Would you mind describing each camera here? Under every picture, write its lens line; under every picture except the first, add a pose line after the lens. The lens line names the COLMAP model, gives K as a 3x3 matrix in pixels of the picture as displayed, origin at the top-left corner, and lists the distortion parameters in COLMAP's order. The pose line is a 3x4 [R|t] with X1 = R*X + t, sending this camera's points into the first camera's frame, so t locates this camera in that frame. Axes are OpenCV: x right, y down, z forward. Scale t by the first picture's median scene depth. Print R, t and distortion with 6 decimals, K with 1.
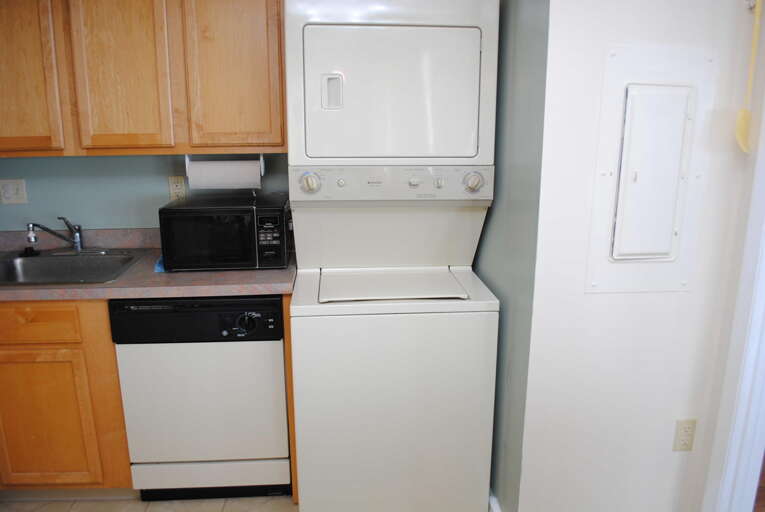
lens RADIAL K [[593.1, 0, 383.3], [0, 593.1, 254.9], [0, 0, 1]] dist [-0.066771, -0.009394]
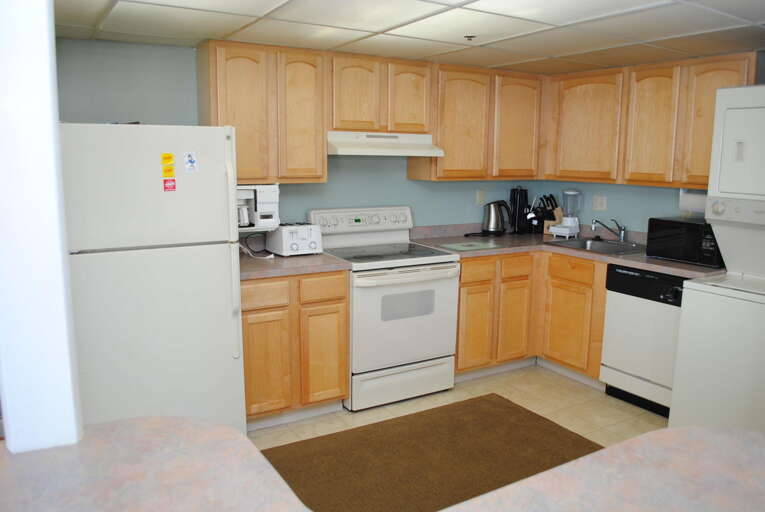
lens RADIAL K [[593.1, 0, 382.1], [0, 593.1, 255.8], [0, 0, 1]] dist [-0.066771, -0.009394]
pose [[0.448291, 0.157113, -0.879972, 0.740733], [-0.222732, 0.973016, 0.060257, 0.093808], [0.865694, 0.168985, 0.471188, -0.415783]]
